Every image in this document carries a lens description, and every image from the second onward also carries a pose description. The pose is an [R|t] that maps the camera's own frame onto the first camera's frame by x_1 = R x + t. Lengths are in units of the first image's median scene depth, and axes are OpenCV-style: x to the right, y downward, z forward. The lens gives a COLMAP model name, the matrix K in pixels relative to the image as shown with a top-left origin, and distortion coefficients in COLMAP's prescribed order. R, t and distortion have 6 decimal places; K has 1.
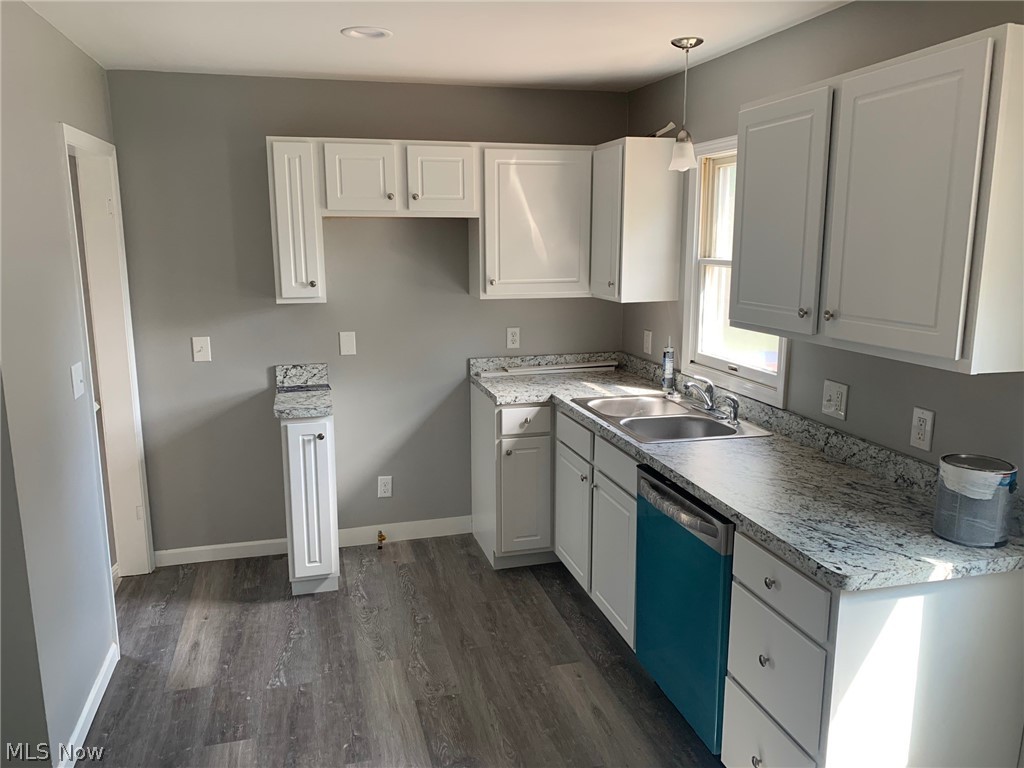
lens RADIAL K [[782.5, 0, 512.0], [0, 782.5, 384.0], [0, 0, 1]] dist [0.080575, -0.120447]
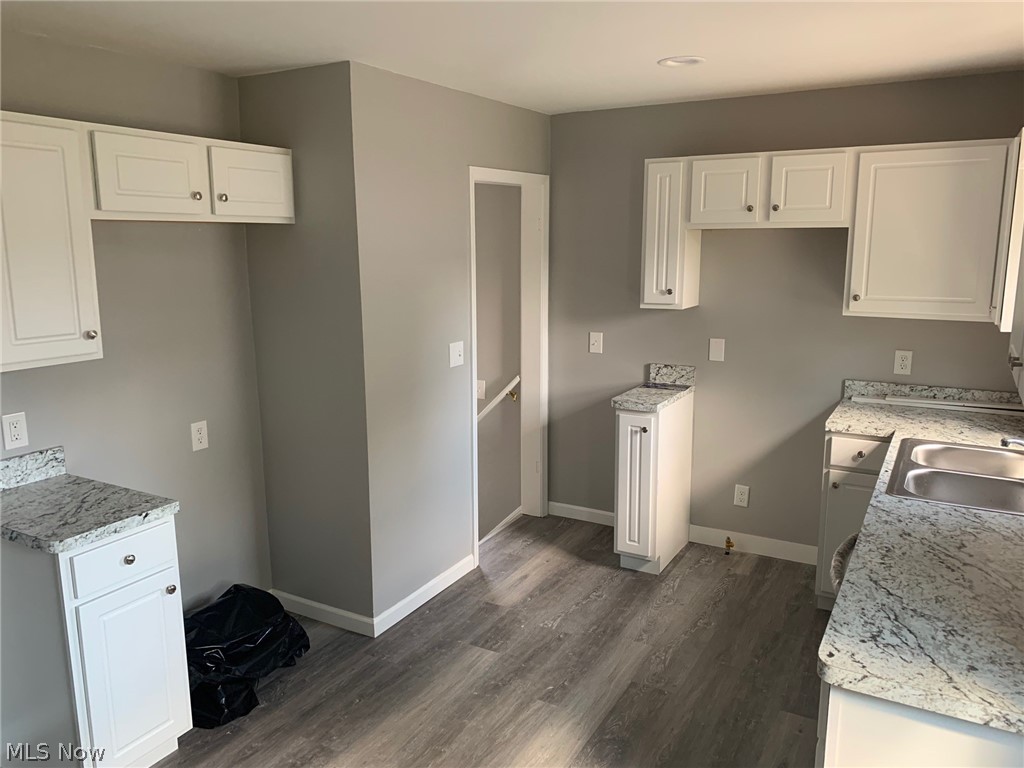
lens RADIAL K [[782.5, 0, 512.0], [0, 782.5, 384.0], [0, 0, 1]] dist [0.080575, -0.120447]
pose [[0.714874, 0.128711, -0.687305, 0.349201], [-0.131086, 0.990155, 0.049081, -0.024820], [0.686856, 0.055010, 0.724709, 0.067395]]
